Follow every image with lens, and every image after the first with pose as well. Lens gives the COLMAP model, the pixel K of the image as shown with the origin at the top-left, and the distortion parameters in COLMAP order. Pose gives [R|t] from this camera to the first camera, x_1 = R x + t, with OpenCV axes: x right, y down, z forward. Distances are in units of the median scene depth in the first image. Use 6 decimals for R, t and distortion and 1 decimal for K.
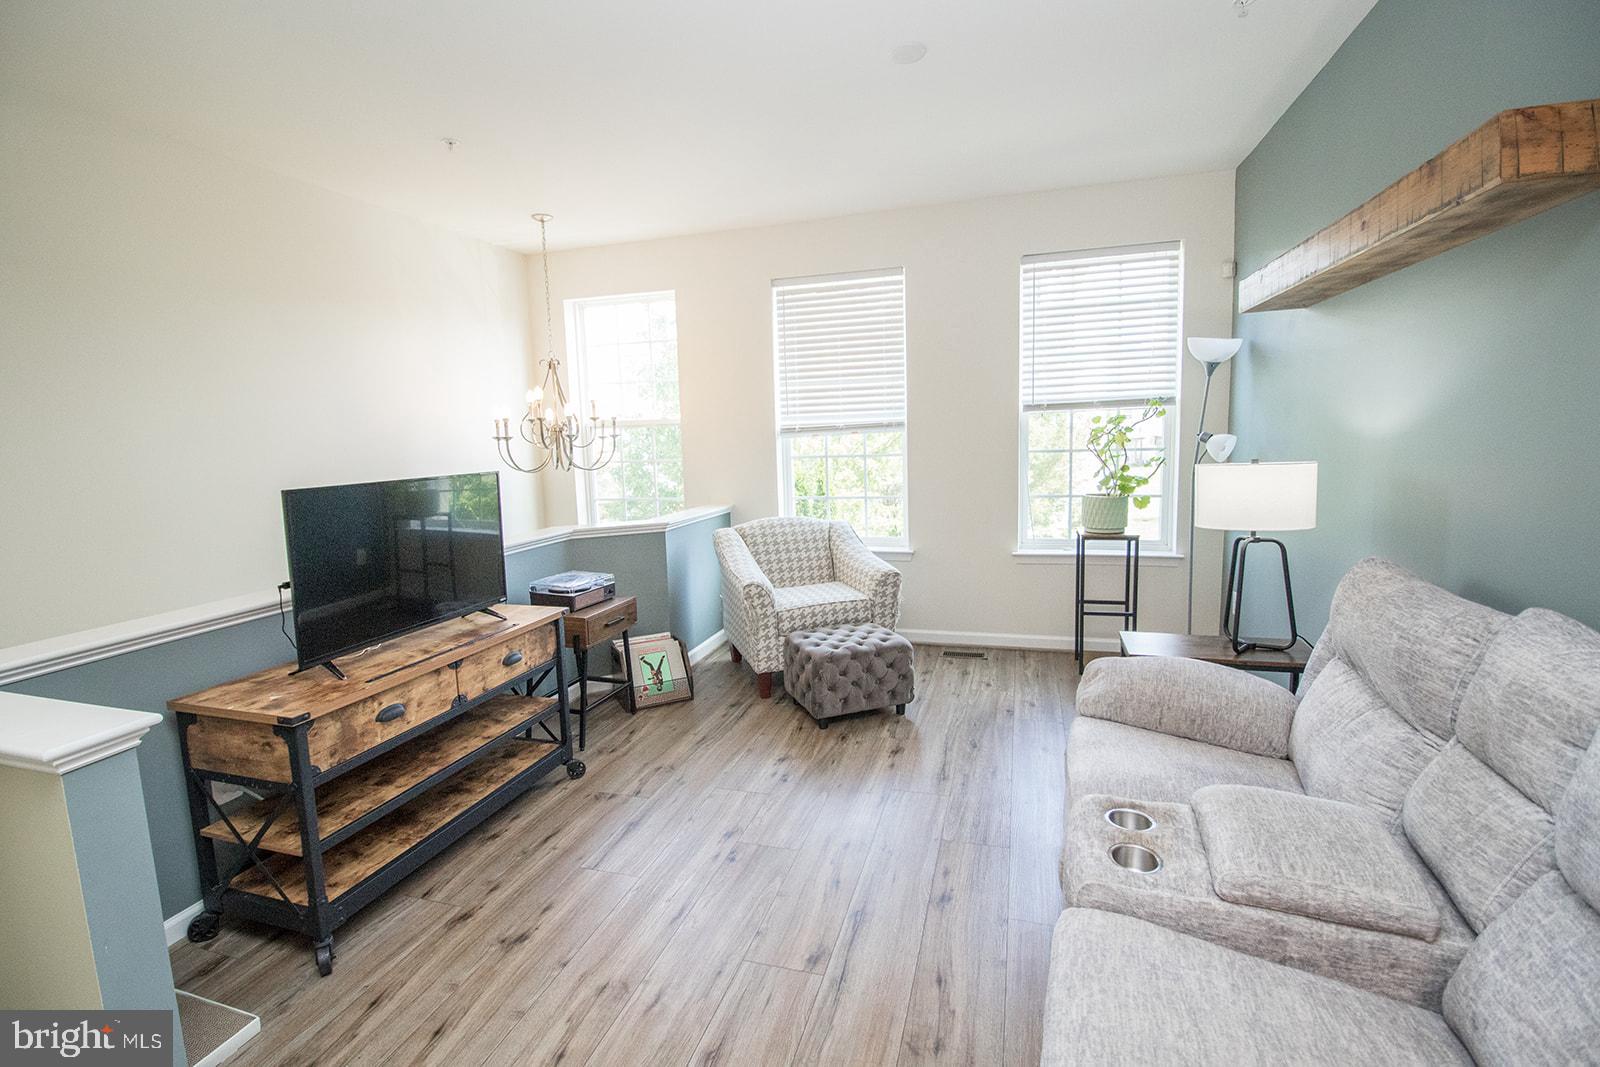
lens RADIAL K [[739.9, 0, 792.0], [0, 739.9, 518.5], [0, 0, 1]] dist [0.003013, -0.014573]
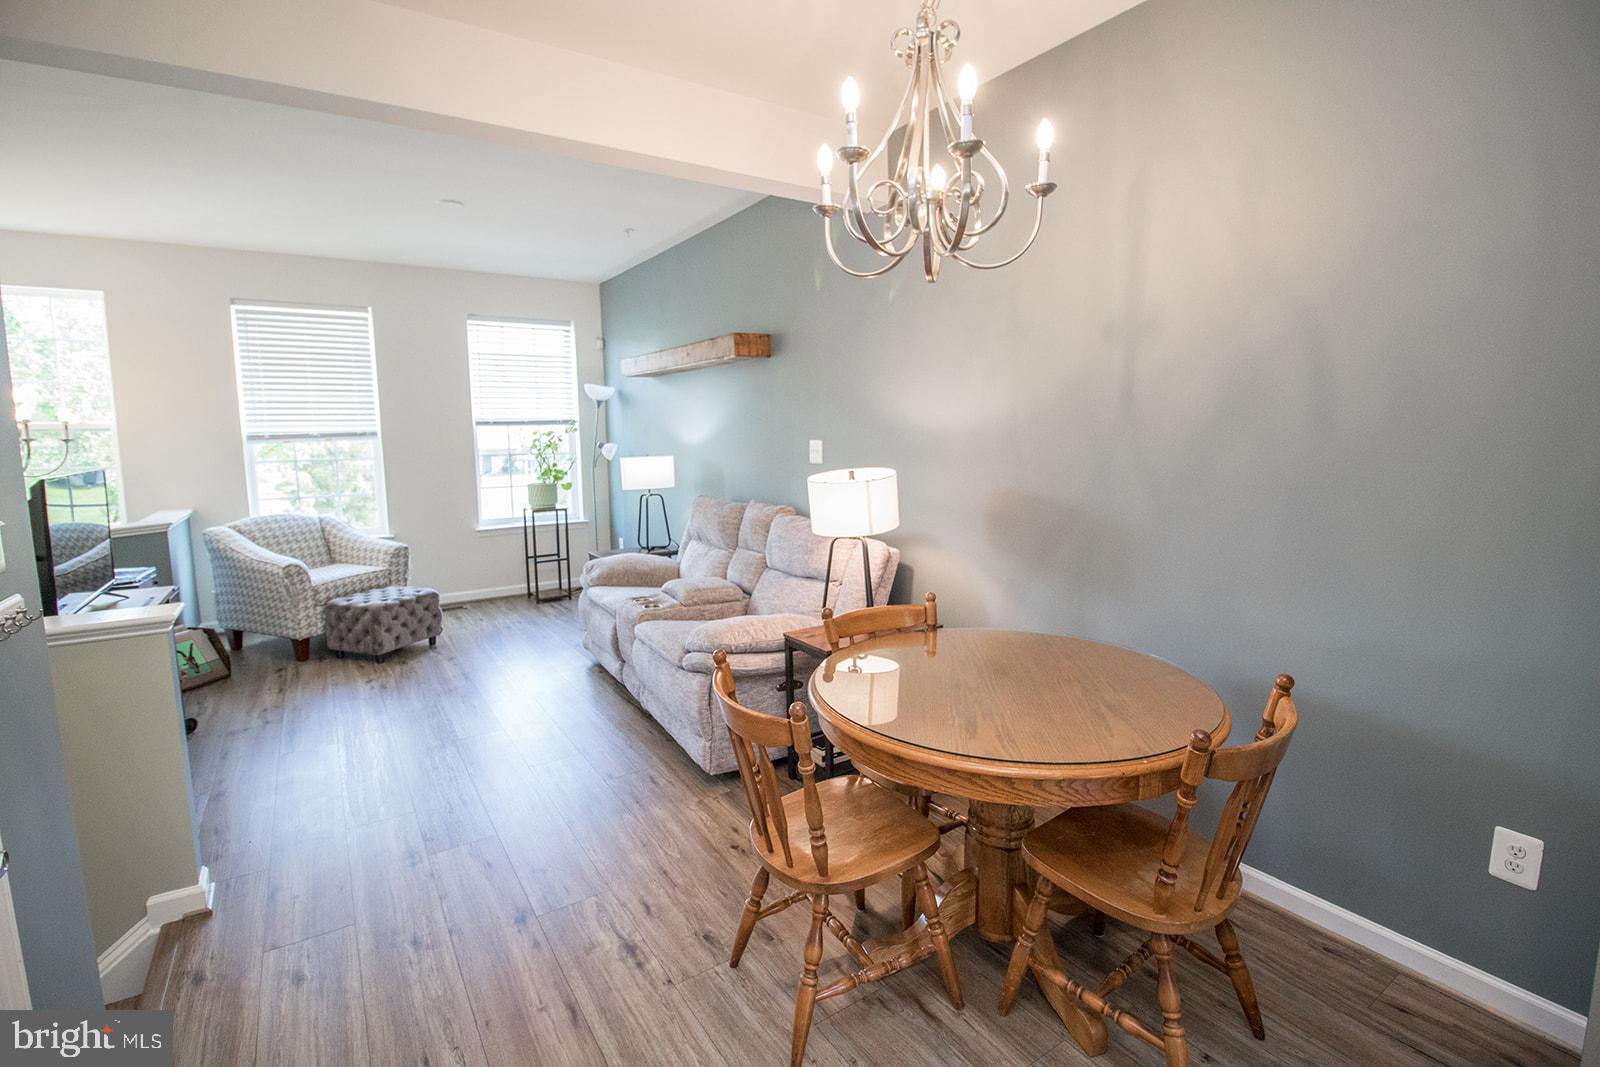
lens RADIAL K [[741.4, 0, 803.8], [0, 741.4, 527.1], [0, 0, 1]] dist [0.000821, -0.013247]
pose [[0.632621, -0.075529, 0.770770, -0.460242], [0.080468, 0.996257, 0.031580, 0.058683], [-0.770270, 0.042044, 0.636331, -0.414682]]
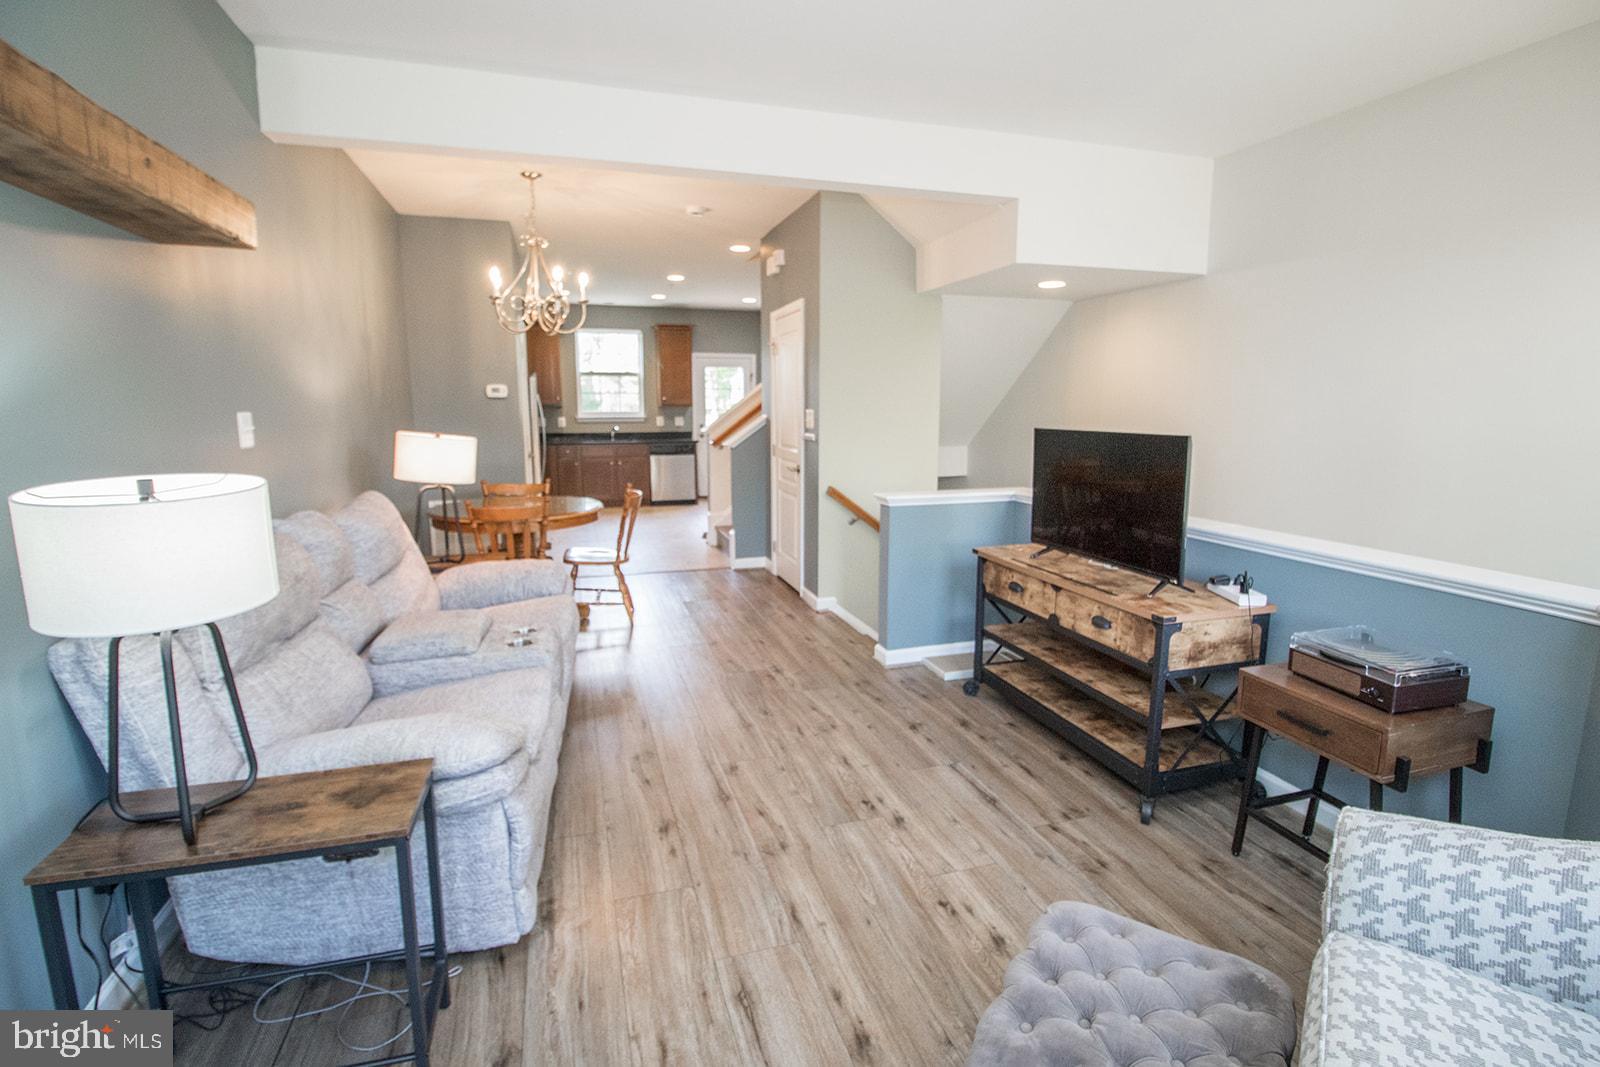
lens RADIAL K [[749.1, 0, 800.1], [0, 749.1, 517.4], [0, 0, 1]] dist [0.004884, -0.013781]
pose [[-0.822520, 0.117358, -0.556495, 0.367302], [-0.039456, 0.964346, 0.261686, -0.143335], [0.567365, 0.237199, -0.788564, 1.139246]]
